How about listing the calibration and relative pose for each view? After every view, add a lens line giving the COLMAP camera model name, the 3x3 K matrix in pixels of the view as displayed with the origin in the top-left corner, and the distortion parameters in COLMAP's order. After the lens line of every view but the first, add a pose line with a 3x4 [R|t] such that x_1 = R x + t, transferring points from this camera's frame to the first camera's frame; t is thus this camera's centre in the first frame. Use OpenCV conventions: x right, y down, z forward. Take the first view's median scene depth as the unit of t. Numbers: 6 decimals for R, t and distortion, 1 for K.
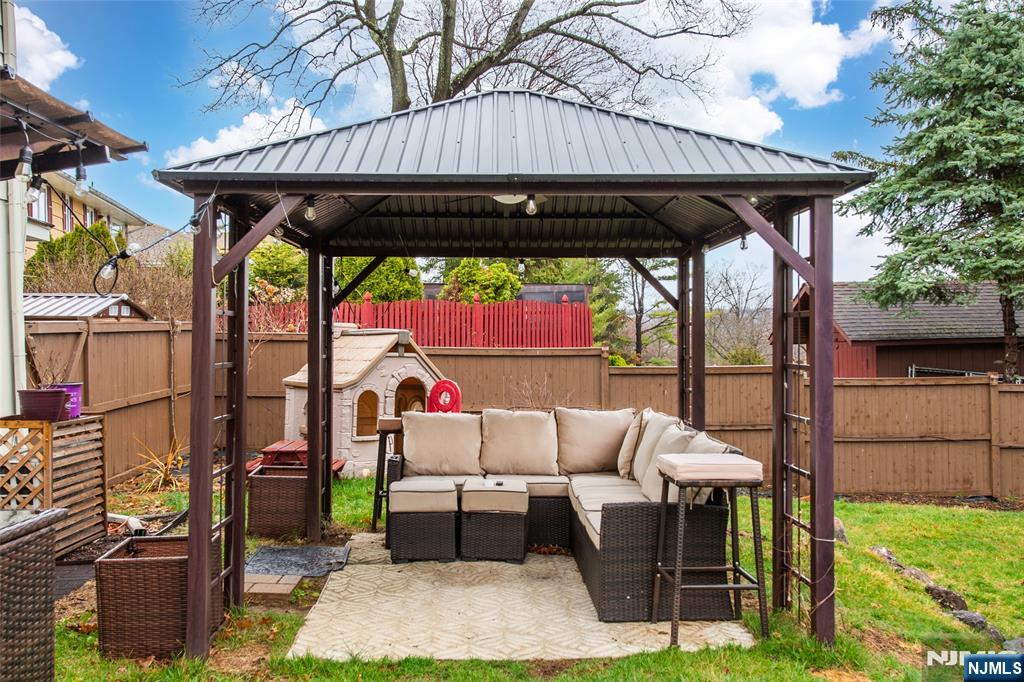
lens RADIAL K [[1044.3, 0, 512.0], [0, 1044.3, 341.0], [0, 0, 1]] dist [0.024644, 0.004733]
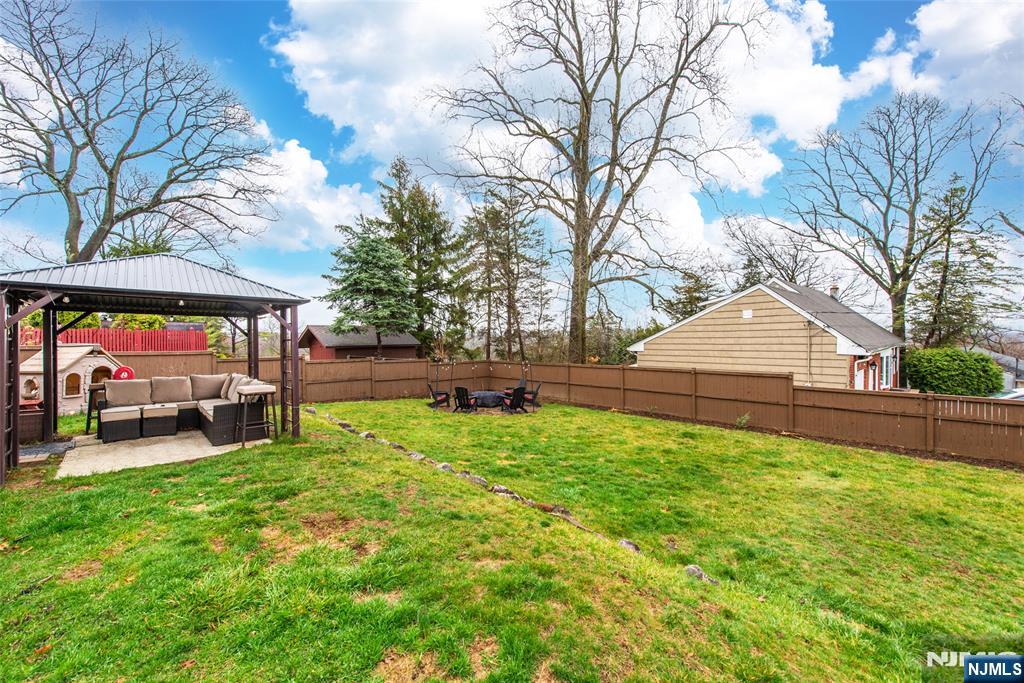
lens RADIAL K [[396.4, 0, 509.6], [0, 396.4, 347.5], [0, 0, 1]] dist [0.012320, -0.003670]
pose [[0.747894, -0.011115, 0.663726, -0.011705], [0.008507, 0.999938, 0.007159, -0.001989], [-0.663764, 0.000292, 0.747942, -0.135148]]
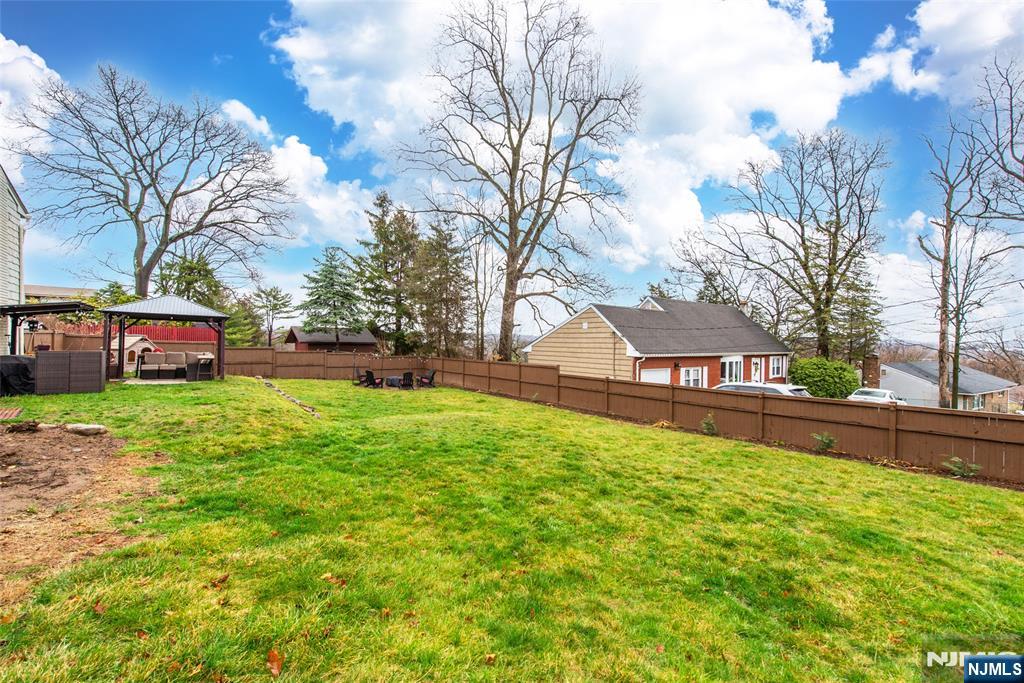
lens RADIAL K [[408.6, 0, 509.7], [0, 408.6, 346.3], [0, 0, 1]] dist [0.001775, 0.000002]
pose [[0.806173, 0.017895, 0.591410, 0.073737], [-0.019273, 0.999806, -0.003981, 0.008343], [-0.591366, -0.008188, 0.806361, -0.822026]]
